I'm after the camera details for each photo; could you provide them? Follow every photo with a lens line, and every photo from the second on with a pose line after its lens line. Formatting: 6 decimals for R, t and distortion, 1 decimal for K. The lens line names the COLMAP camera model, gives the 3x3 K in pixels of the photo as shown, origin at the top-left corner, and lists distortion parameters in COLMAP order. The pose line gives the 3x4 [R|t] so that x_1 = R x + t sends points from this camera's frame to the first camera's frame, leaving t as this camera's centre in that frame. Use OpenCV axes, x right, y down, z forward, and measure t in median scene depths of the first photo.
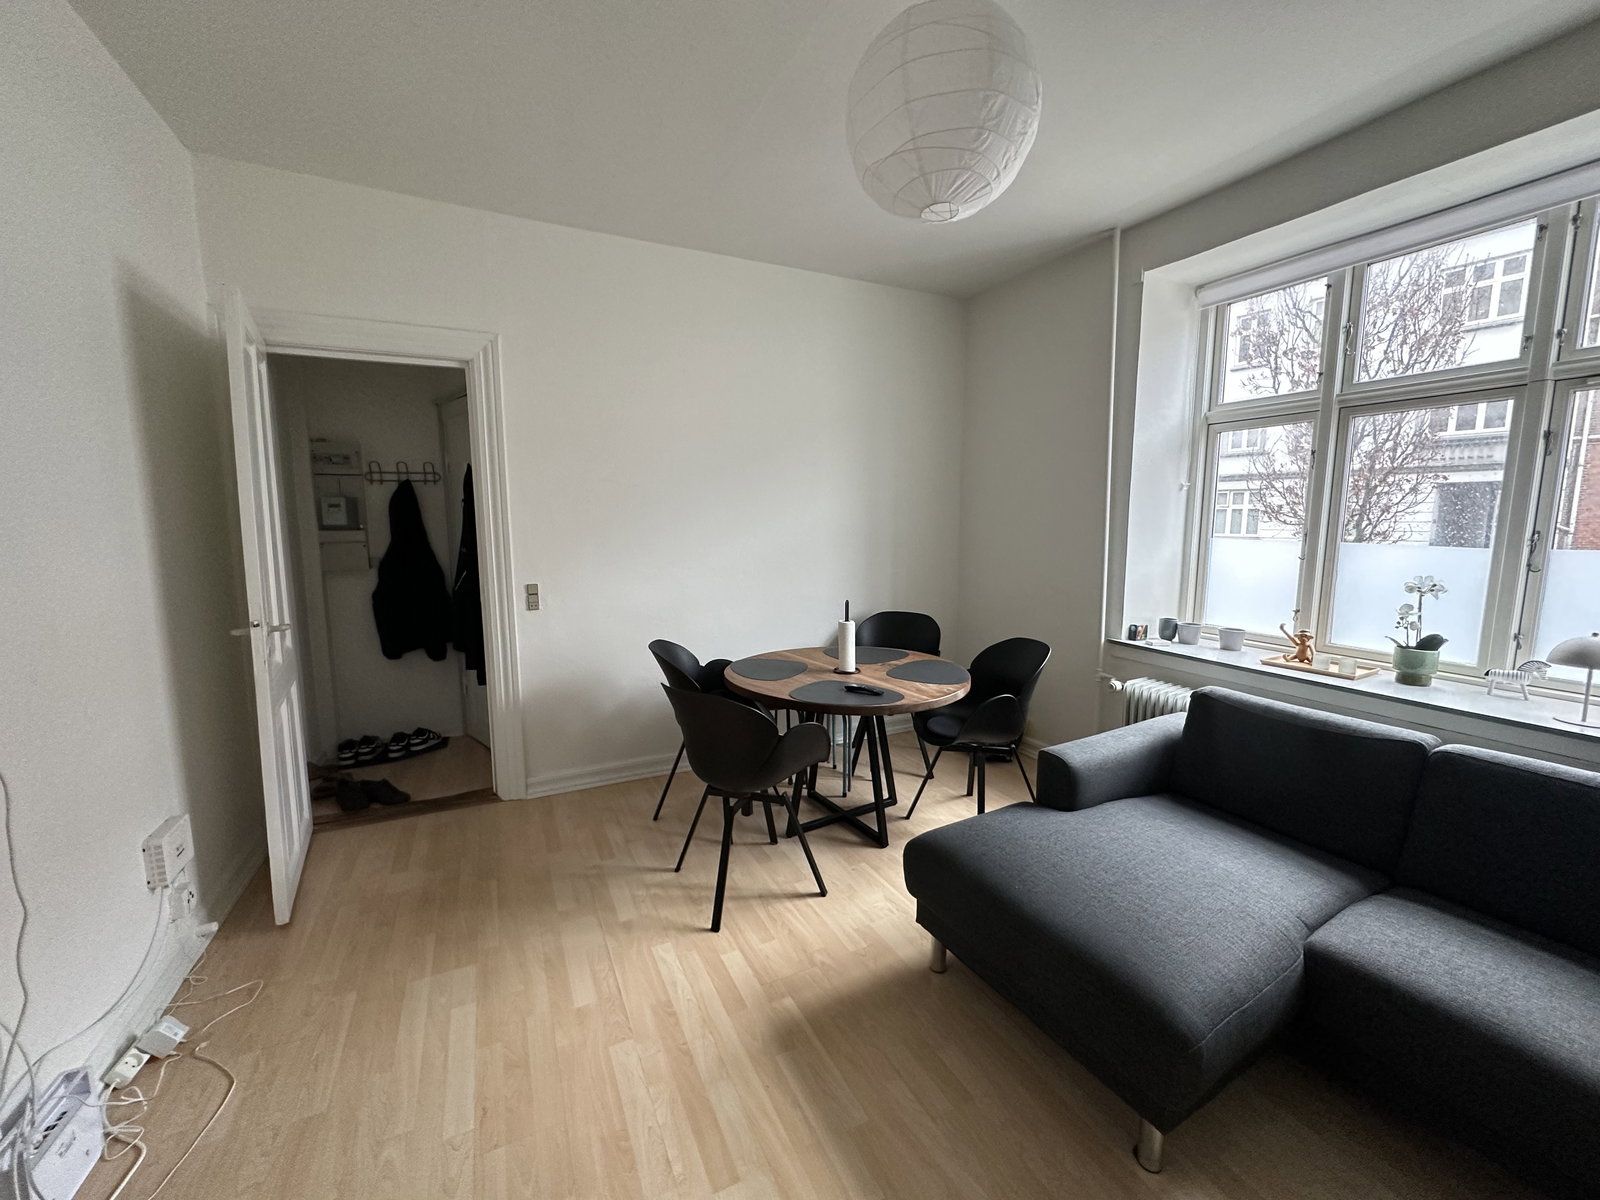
lens RADIAL K [[638.1, 0, 799.4], [0, 638.1, 593.7], [0, 0, 1]] dist [0.001561, 0.000436]
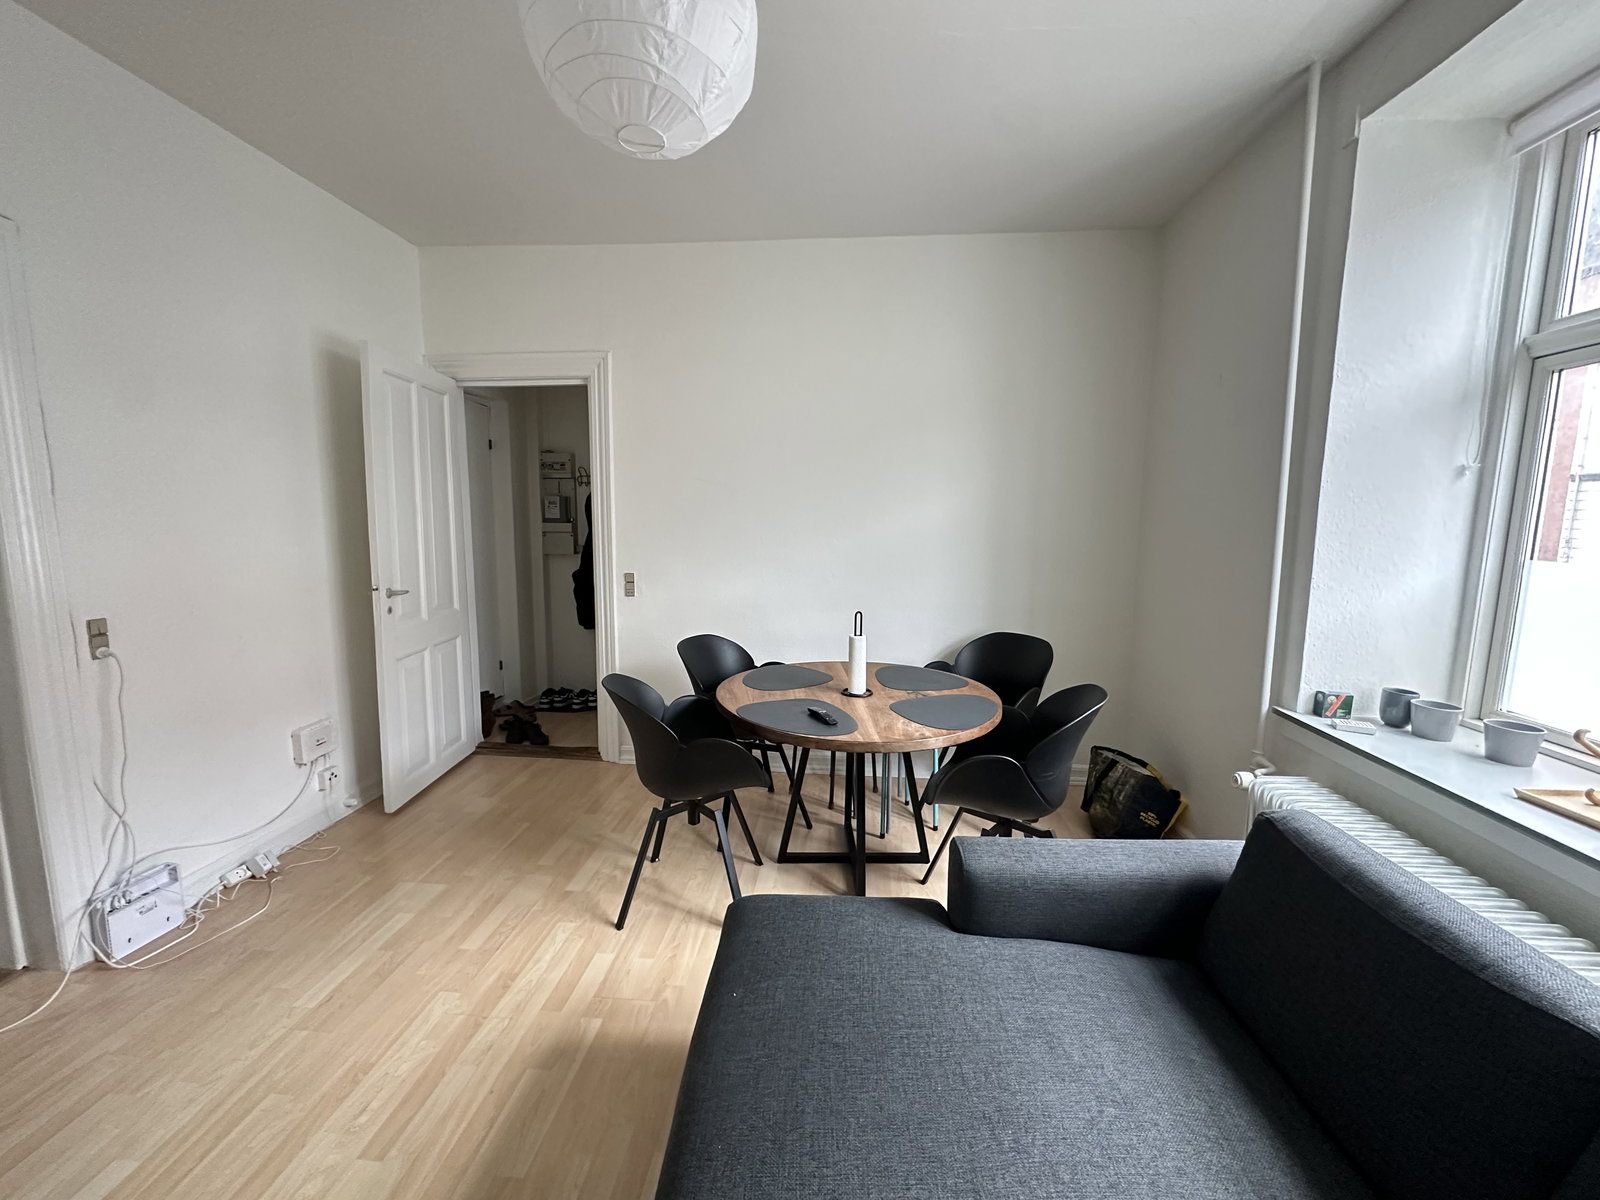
lens RADIAL K [[638.1, 0, 800.1], [0, 638.1, 593.6], [0, 0, 1]] dist [0.001561, 0.000436]
pose [[0.854362, 0.073155, -0.514503, 0.436296], [-0.073709, 0.997092, 0.019376, -0.023951], [0.514424, 0.021369, 0.857270, 0.209898]]
